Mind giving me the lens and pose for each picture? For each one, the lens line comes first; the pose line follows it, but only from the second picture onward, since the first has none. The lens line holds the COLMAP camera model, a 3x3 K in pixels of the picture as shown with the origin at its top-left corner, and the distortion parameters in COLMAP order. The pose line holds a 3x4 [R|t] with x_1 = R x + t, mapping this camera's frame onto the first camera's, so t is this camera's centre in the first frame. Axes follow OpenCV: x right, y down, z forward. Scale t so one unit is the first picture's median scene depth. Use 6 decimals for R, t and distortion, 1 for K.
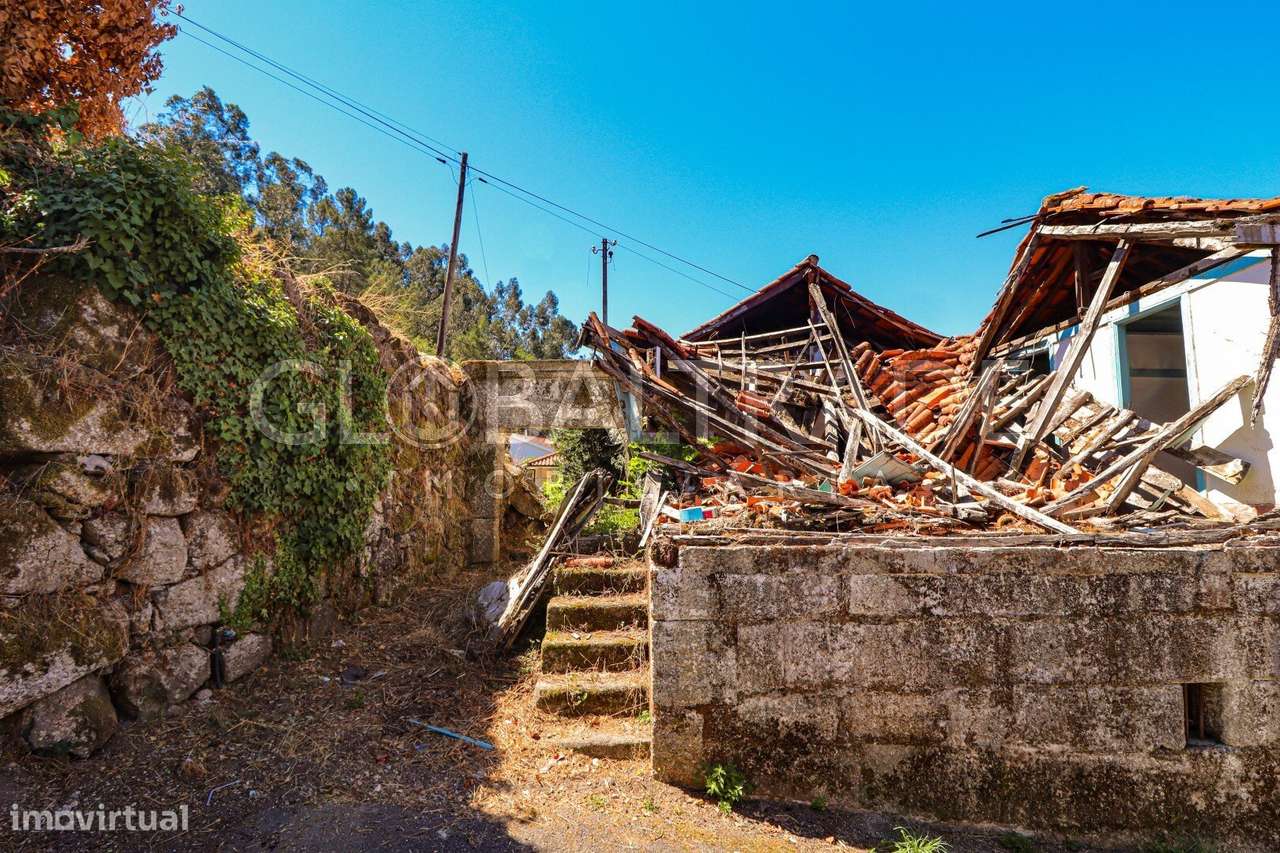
lens RADIAL K [[597.2, 0, 654.2], [0, 597.2, 424.3], [0, 0, 1]] dist [0.003053, -0.014149]
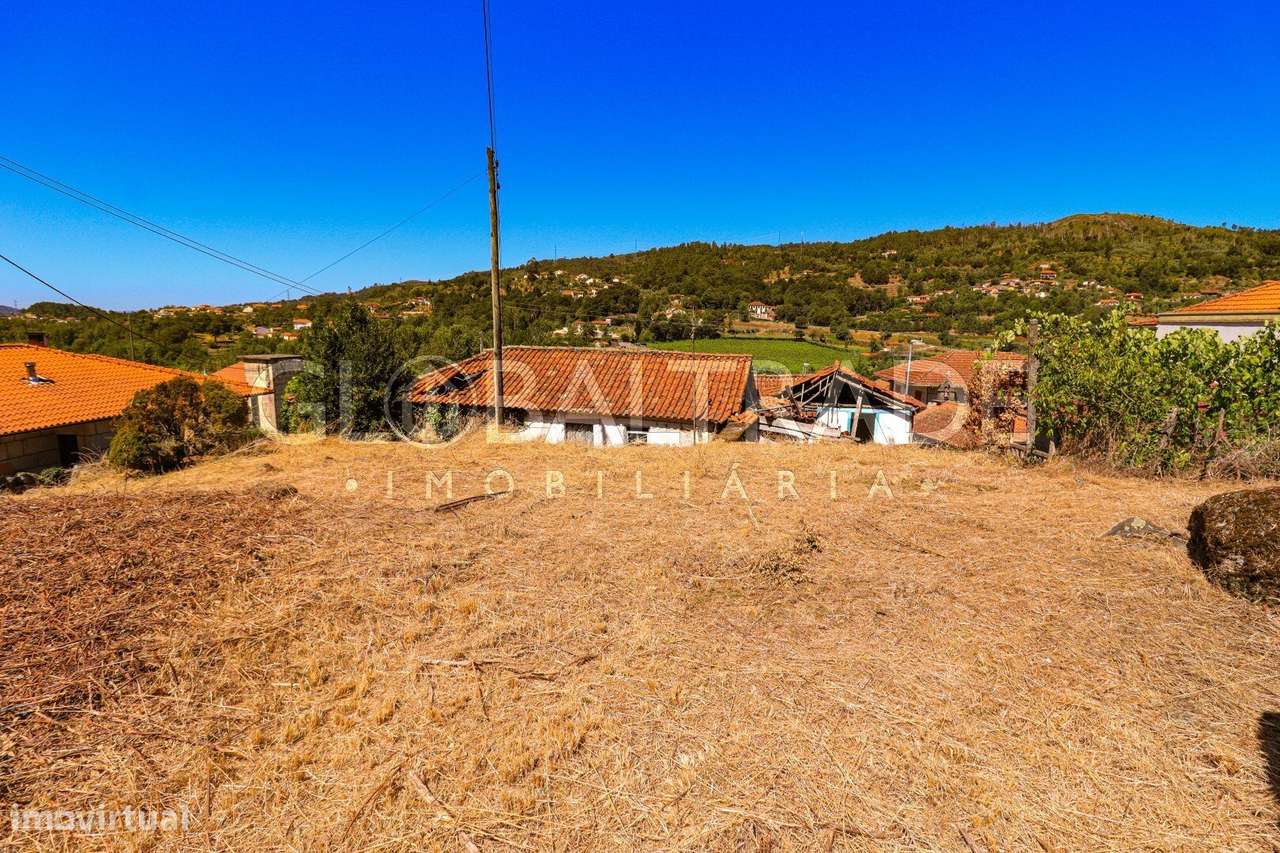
lens RADIAL K [[597.2, 0, 654.2], [0, 597.2, 424.3], [0, 0, 1]] dist [0.003053, -0.014149]
pose [[0.285636, -0.143426, 0.947545, -3.877854], [-0.105841, 0.977968, 0.179936, -0.845642], [-0.952476, -0.151685, 0.264163, 1.661607]]
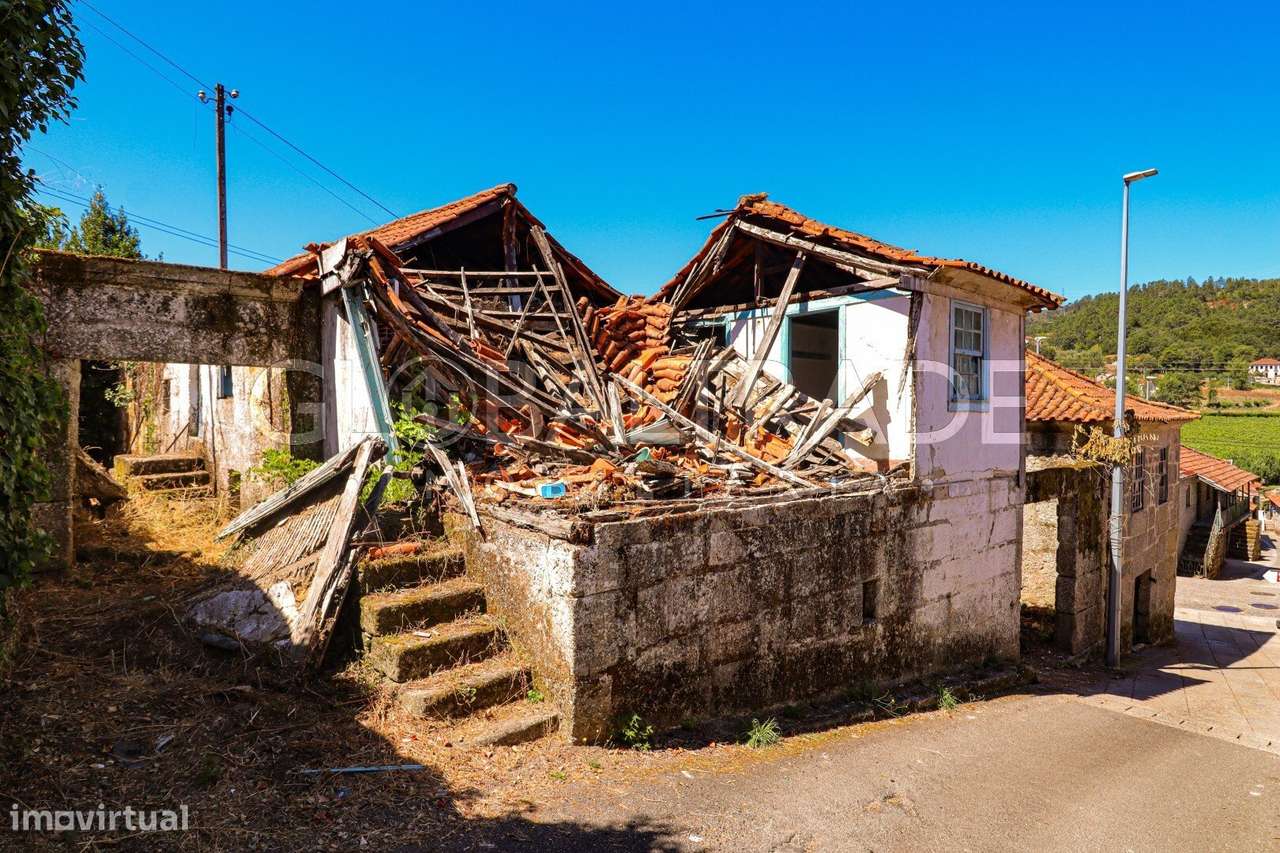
lens RADIAL K [[732.6, 0, 659.9], [0, 732.6, 417.7], [0, 0, 1]] dist [0.001620, -0.000843]
pose [[0.742003, 0.001337, 0.670395, -0.677393], [-0.071384, 0.994470, 0.077027, -0.078518], [-0.666585, -0.105010, 0.737995, 0.010597]]
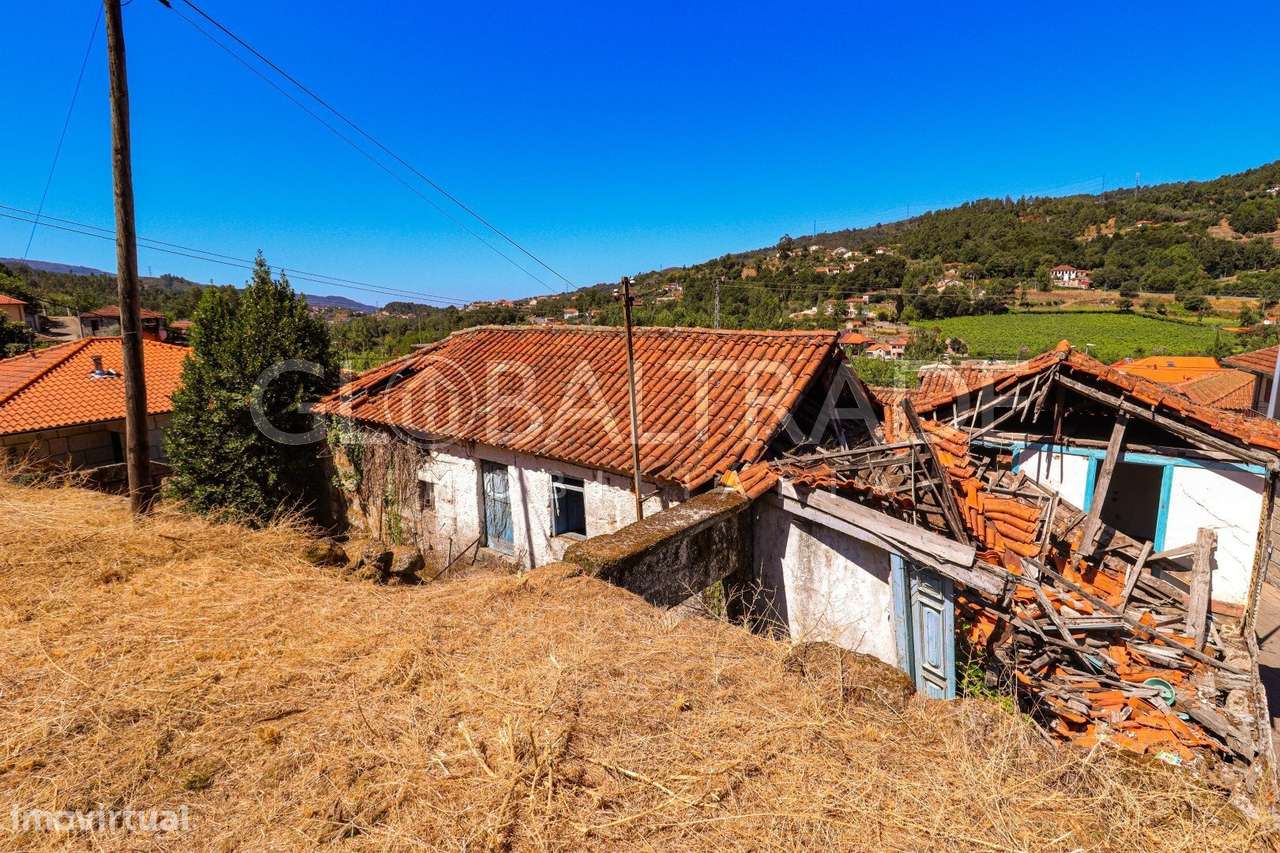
lens RADIAL K [[619.4, 0, 655.6], [0, 619.4, 421.5], [0, 0, 1]] dist [0.005398, -0.015766]
pose [[0.645605, -0.143656, 0.750038, -1.507961], [-0.052078, 0.971579, 0.230915, -0.794859], [-0.761894, -0.188140, 0.619775, 1.295014]]
